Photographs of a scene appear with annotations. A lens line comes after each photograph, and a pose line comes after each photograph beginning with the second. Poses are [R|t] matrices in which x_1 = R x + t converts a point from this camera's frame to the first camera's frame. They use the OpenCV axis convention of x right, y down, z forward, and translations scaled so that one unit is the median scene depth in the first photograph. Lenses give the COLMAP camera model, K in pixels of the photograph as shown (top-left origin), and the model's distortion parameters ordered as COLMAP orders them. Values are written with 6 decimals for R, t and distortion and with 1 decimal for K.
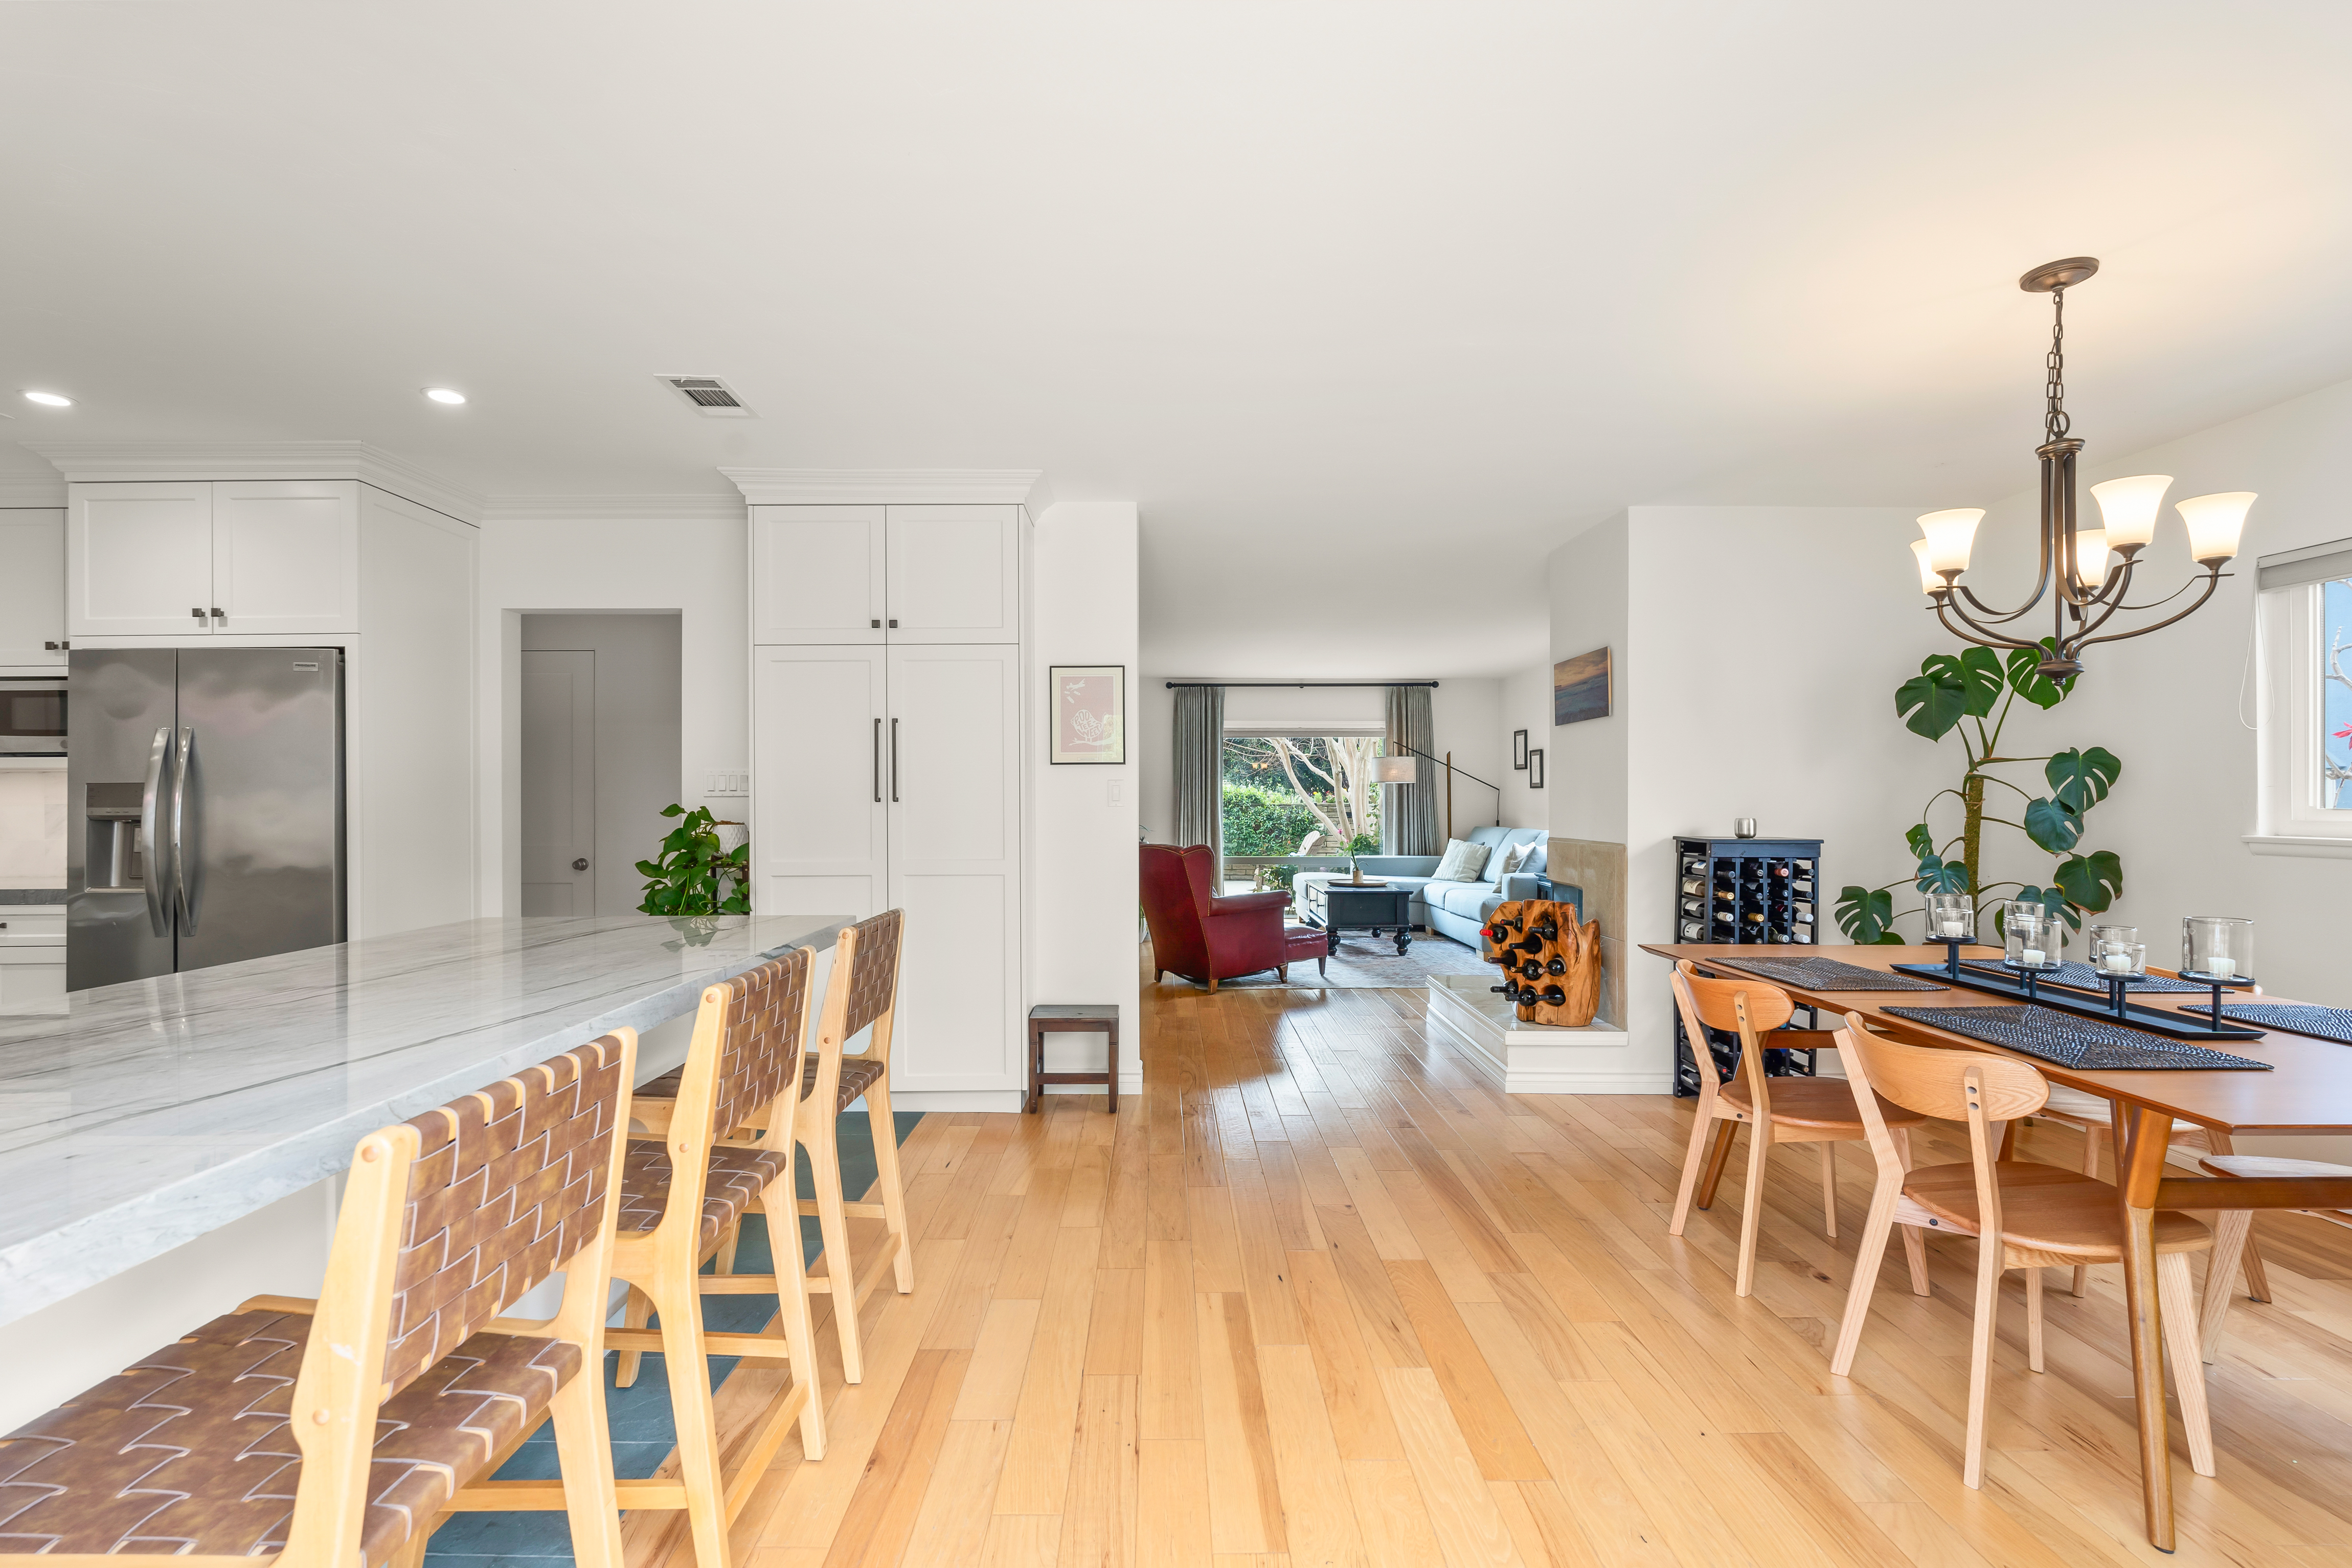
lens RADIAL K [[1046.1, 0, 1175.0], [0, 1046.1, 788.7], [0, 0, 1]] dist [-0.002229, 0.000045]
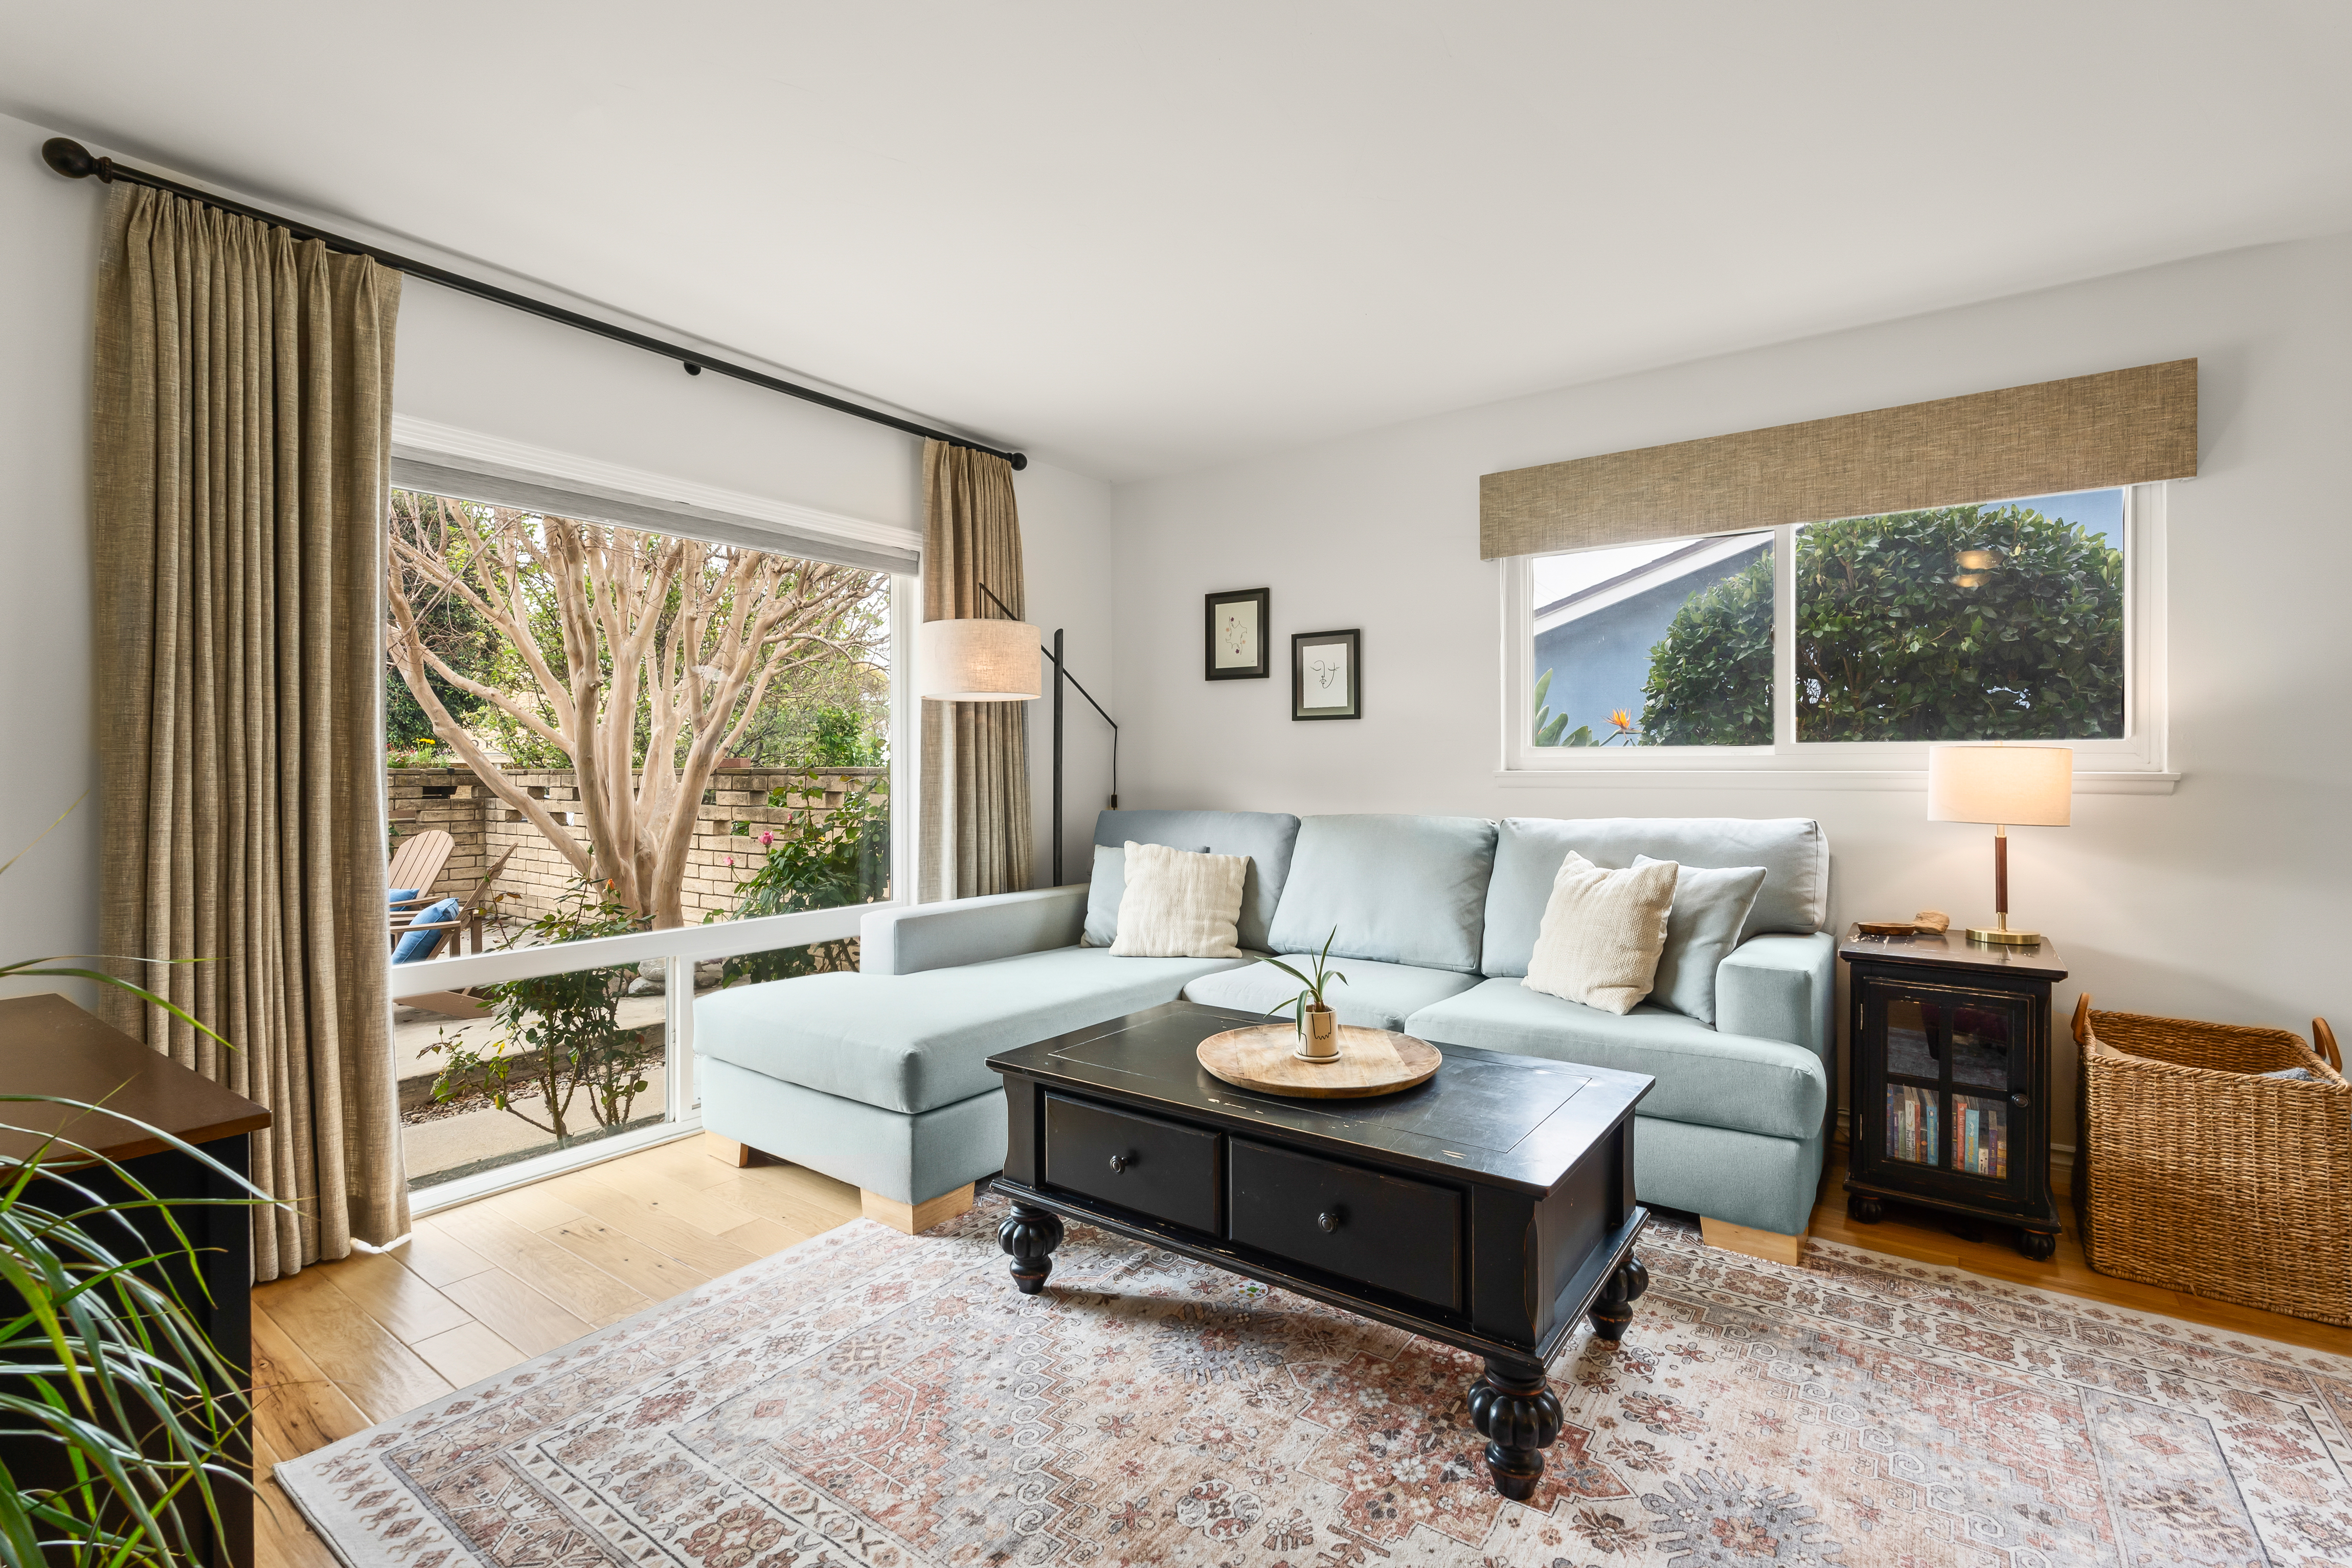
lens RADIAL K [[1053.3, 0, 1171.9], [0, 1053.3, 754.6], [0, 0, 1]] dist [-0.002690, -0.000044]
pose [[0.595854, 0.008815, 0.803045, -0.040860], [-0.008045, 0.999955, -0.005007, 0.015764], [-0.803053, -0.003477, 0.595898, 0.721620]]
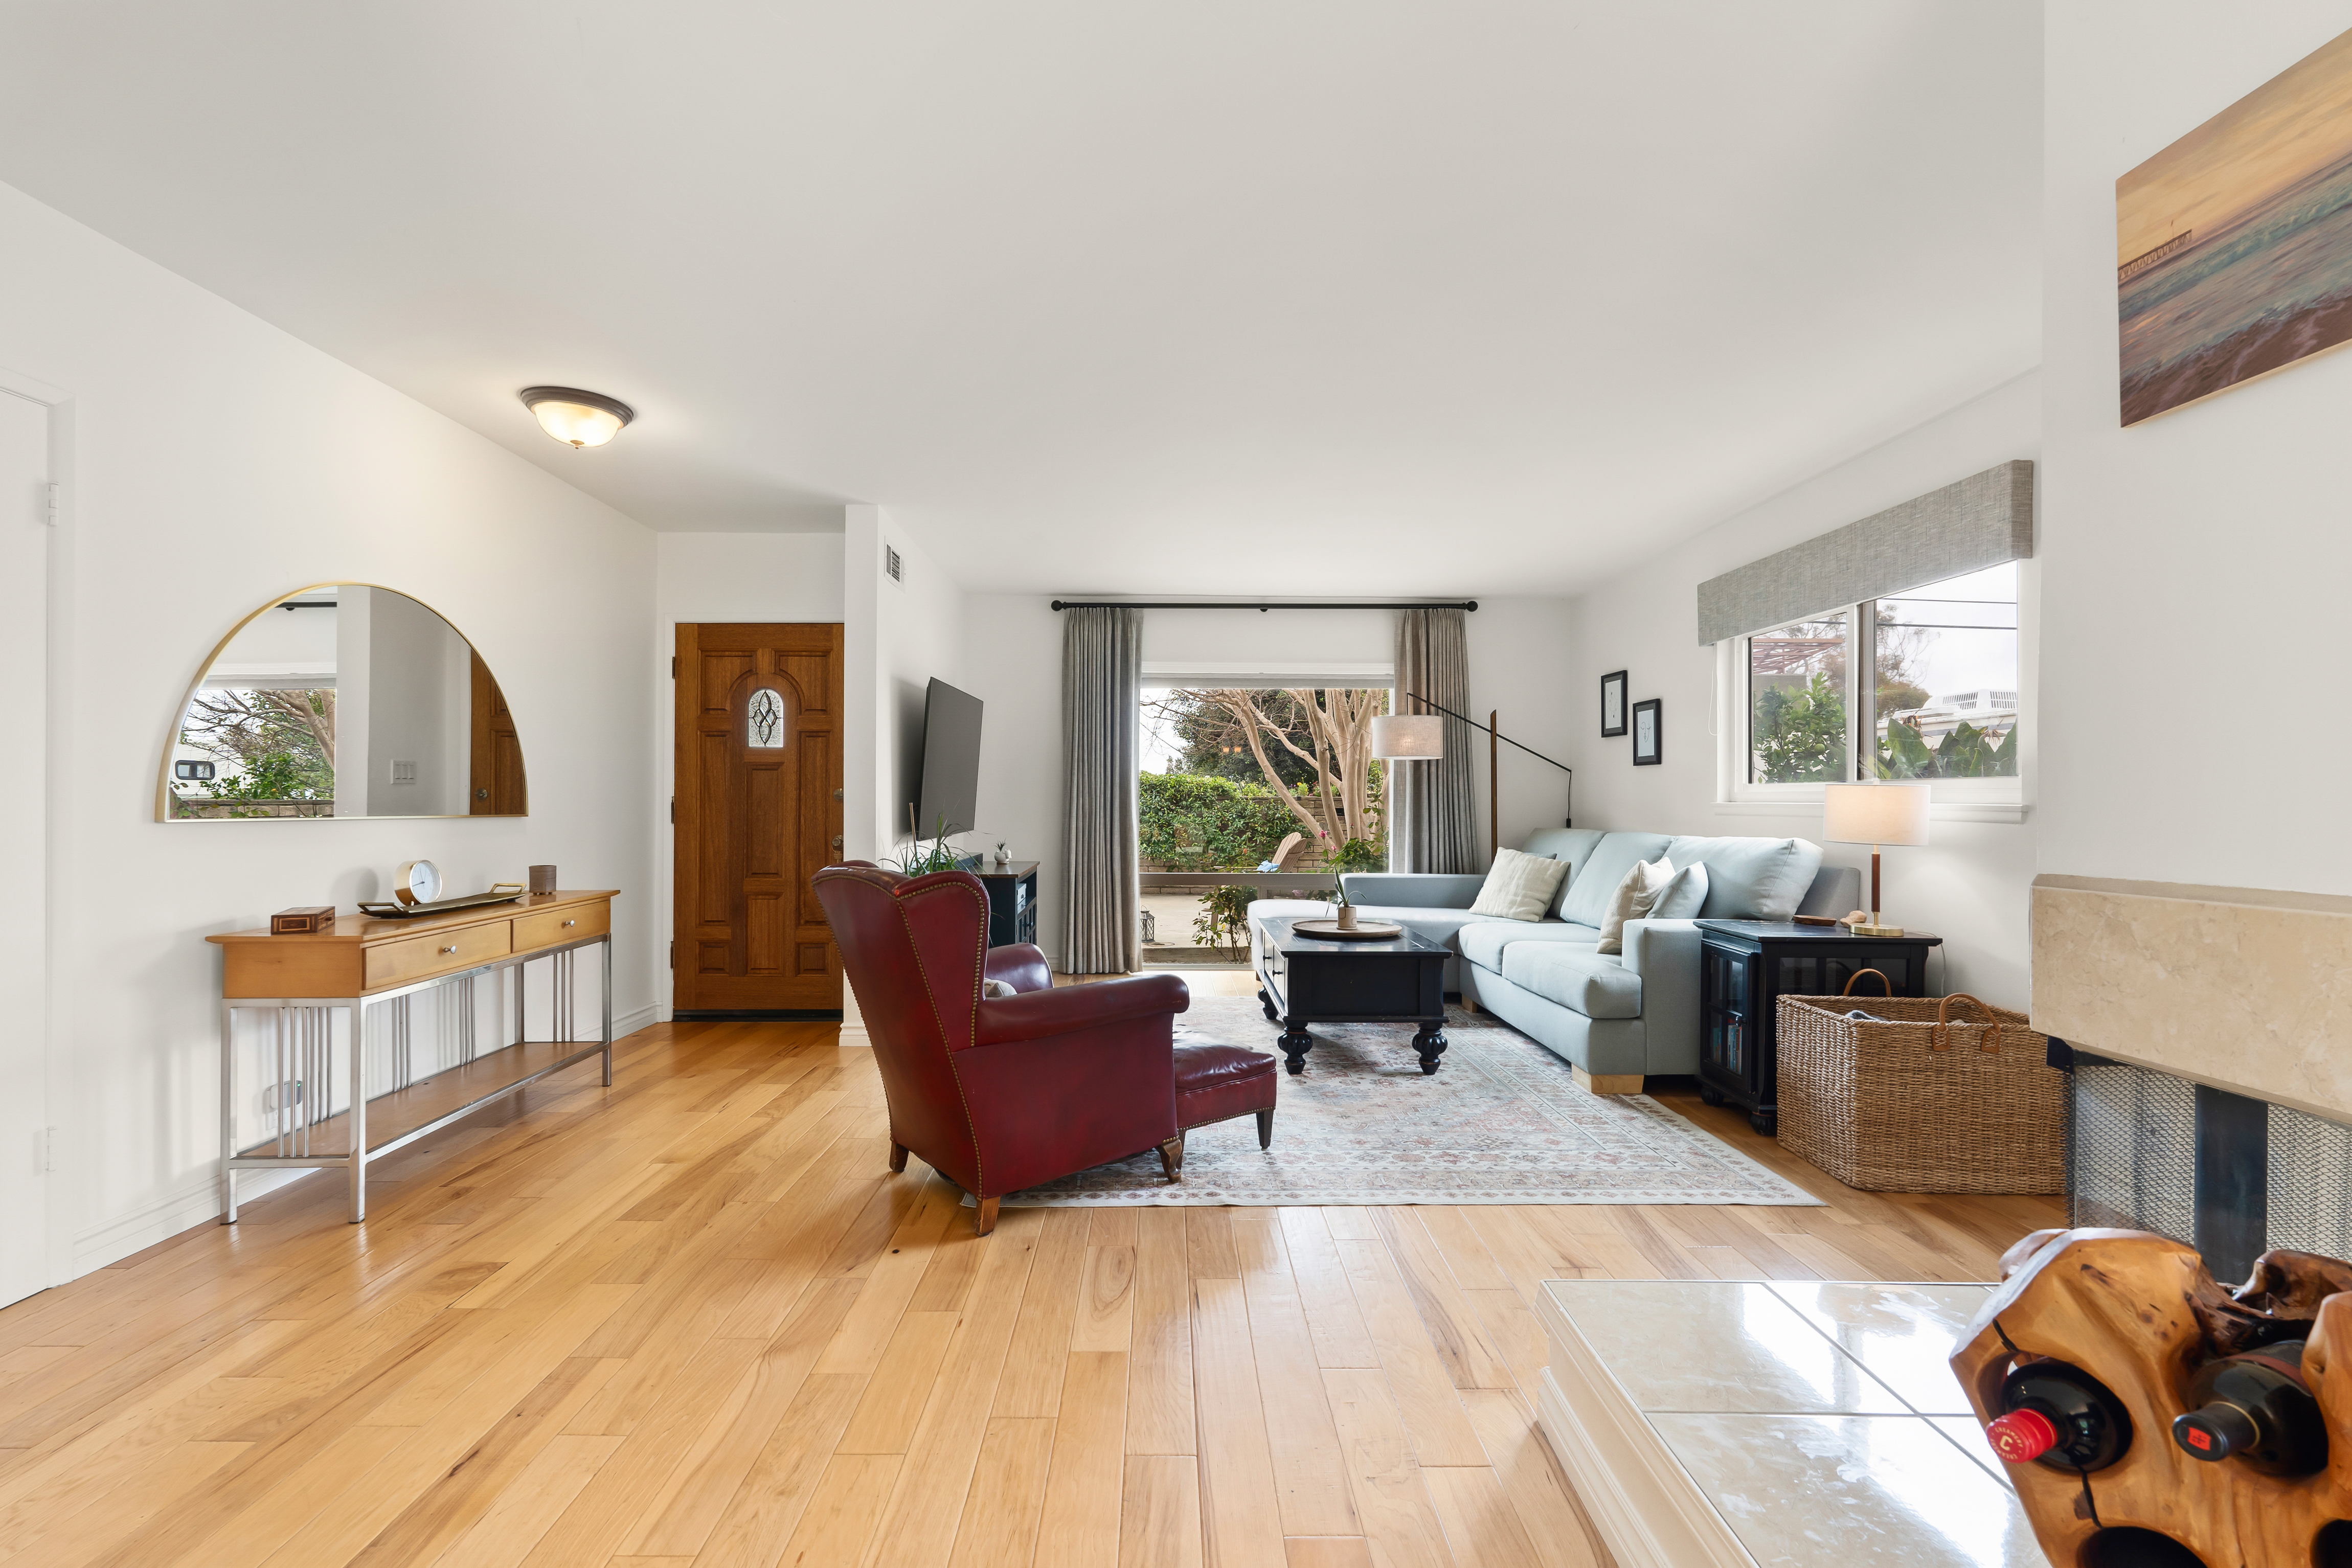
lens RADIAL K [[1046.1, 0, 1175.0], [0, 1046.1, 788.7], [0, 0, 1]] dist [-0.002229, 0.000045]
pose [[0.999982, 0.005491, 0.002295, 0.067678], [-0.005492, 0.999985, 0.000498, 0.013172], [-0.002292, -0.000510, 0.999997, 0.367882]]
